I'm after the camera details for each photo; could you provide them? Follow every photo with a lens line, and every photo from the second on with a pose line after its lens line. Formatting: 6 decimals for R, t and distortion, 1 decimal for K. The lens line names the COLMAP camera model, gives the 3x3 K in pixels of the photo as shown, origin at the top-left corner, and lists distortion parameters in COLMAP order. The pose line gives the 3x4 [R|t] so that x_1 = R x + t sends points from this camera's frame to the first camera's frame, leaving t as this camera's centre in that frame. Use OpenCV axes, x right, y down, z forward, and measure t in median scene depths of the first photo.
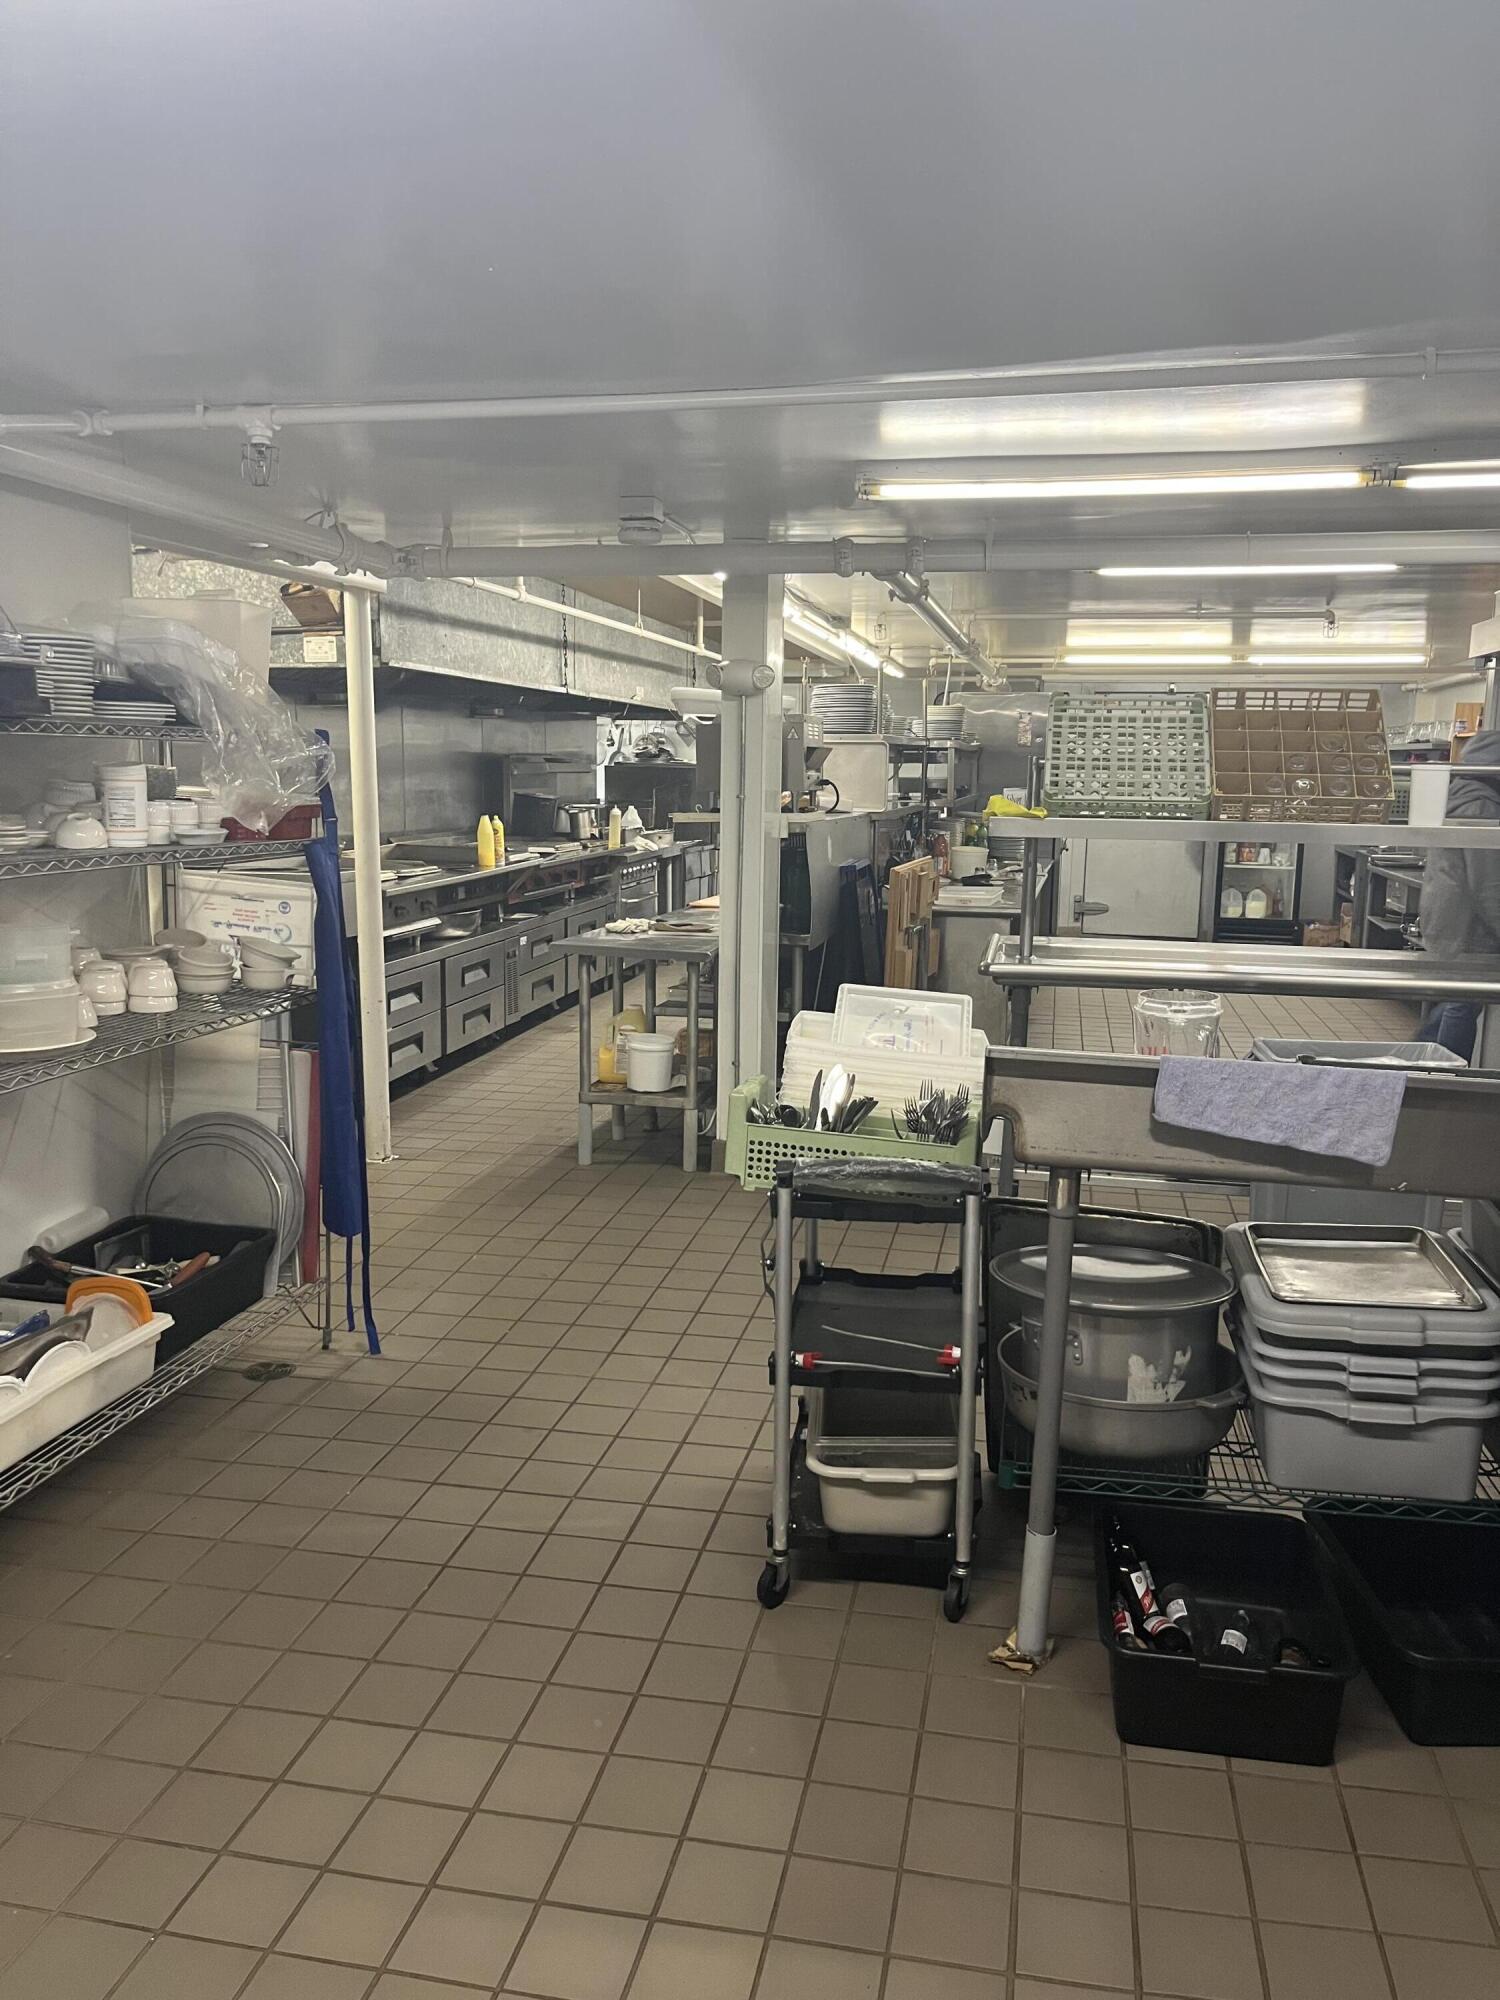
lens RADIAL K [[1540.1, 0, 753.4], [0, 1540.1, 1000.4], [0, 0, 1]] dist [0.004876, -0.000548]
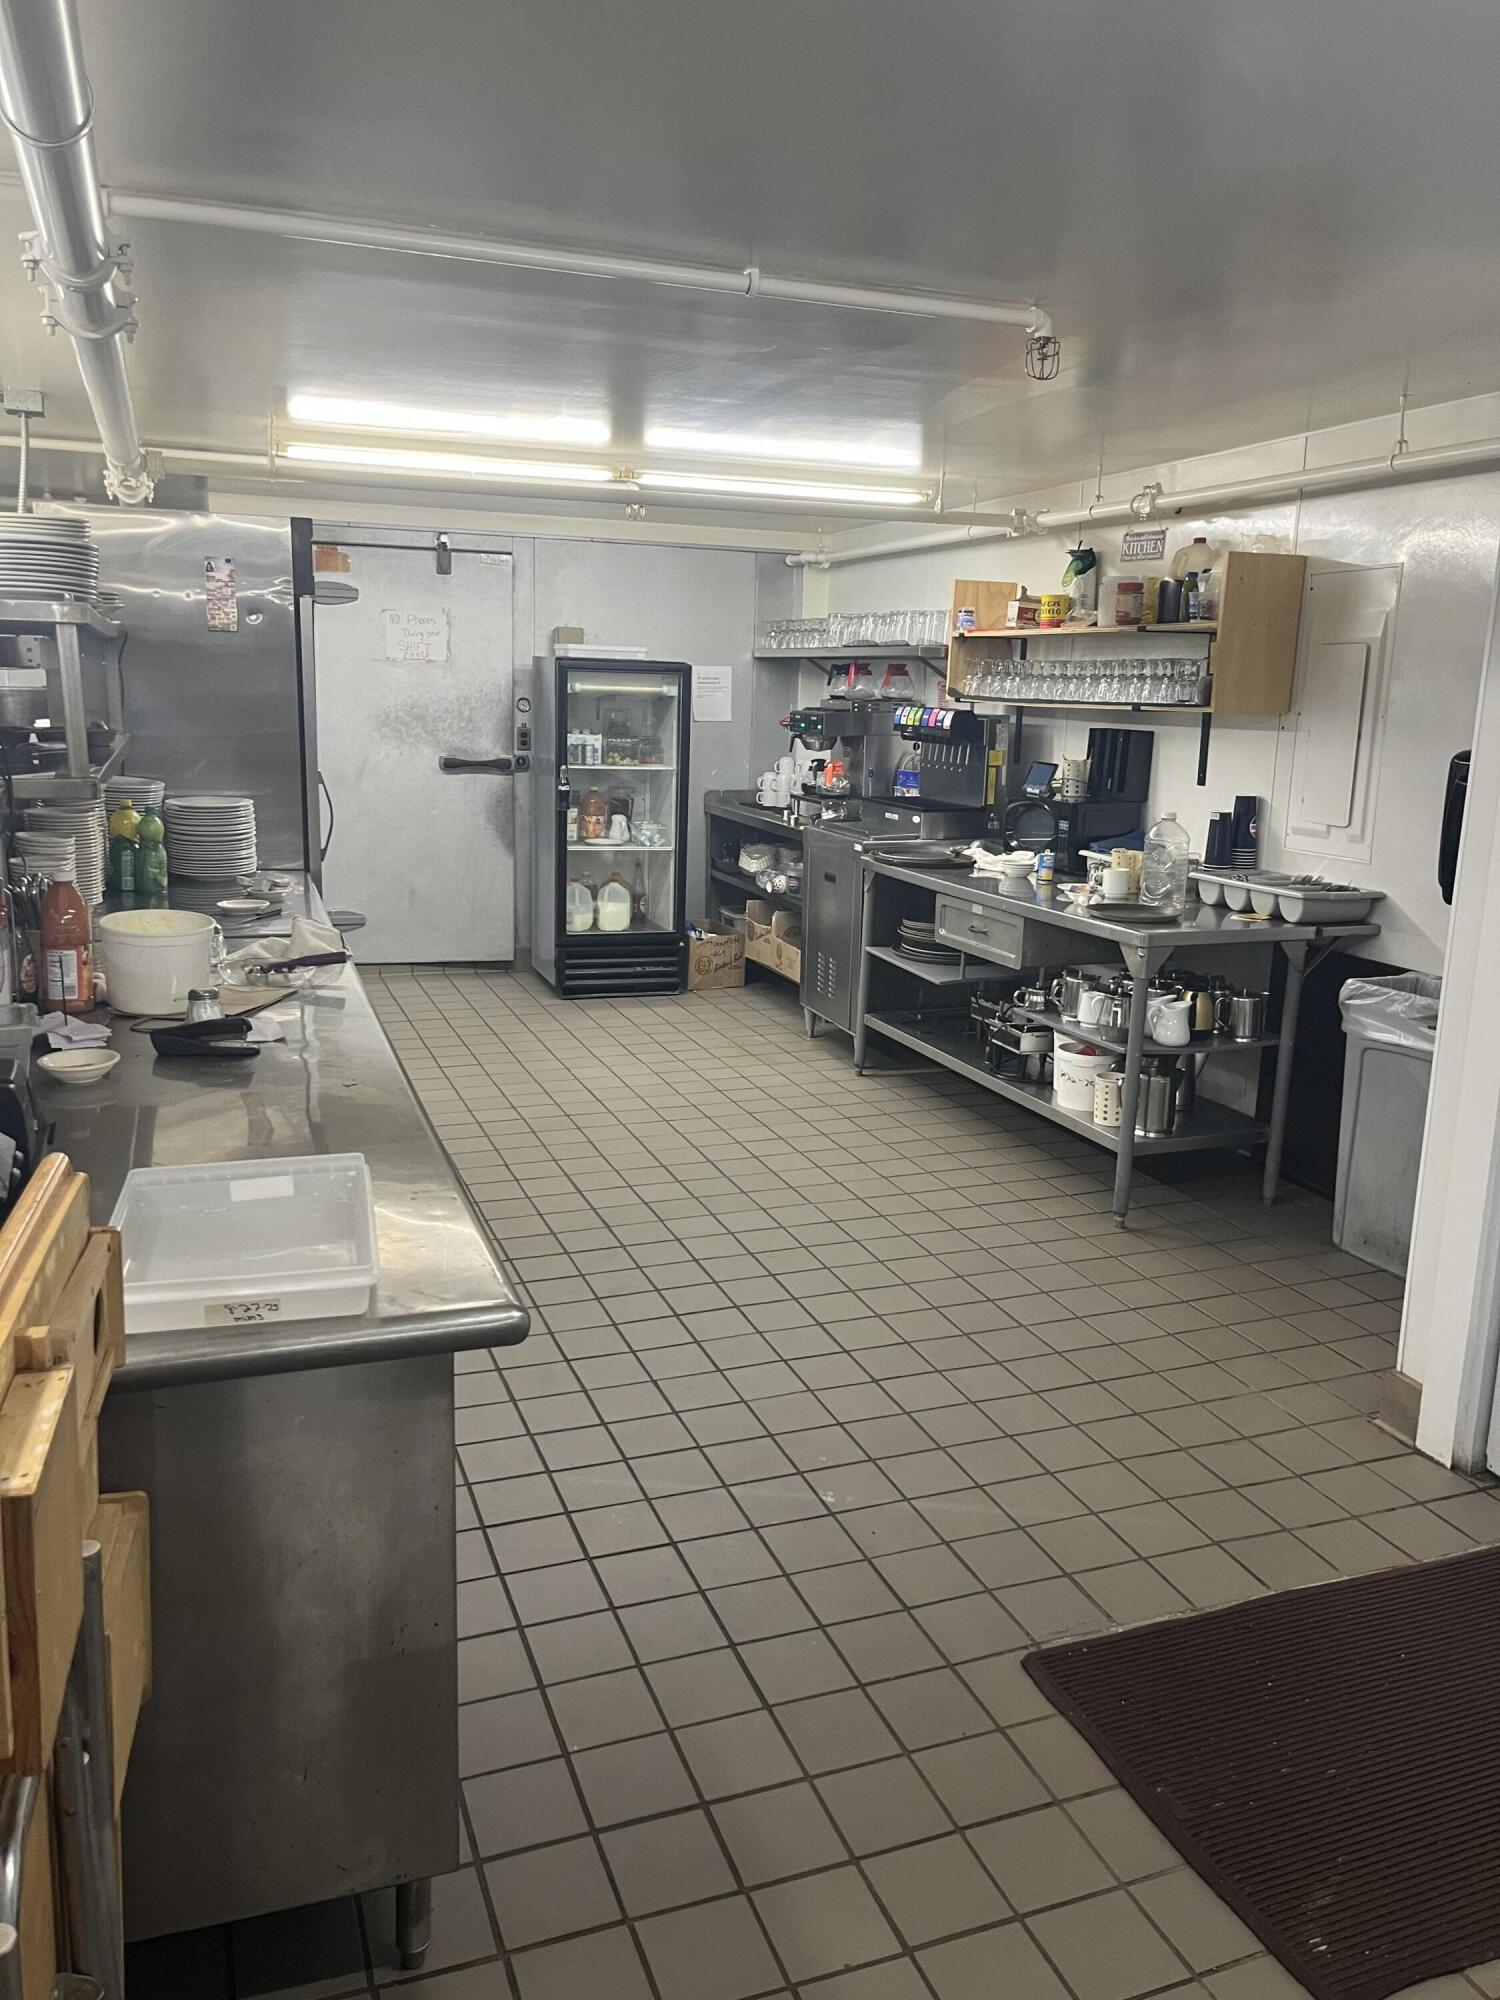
lens RADIAL K [[1540.1, 0, 750.8], [0, 1540.1, 995.4], [0, 0, 1]] dist [0.004876, -0.000548]
pose [[0.848902, -0.094528, 0.520028, 0.059100], [0.064307, 0.995040, 0.075897, -0.080985], [-0.524623, -0.030987, 0.850771, 0.518273]]
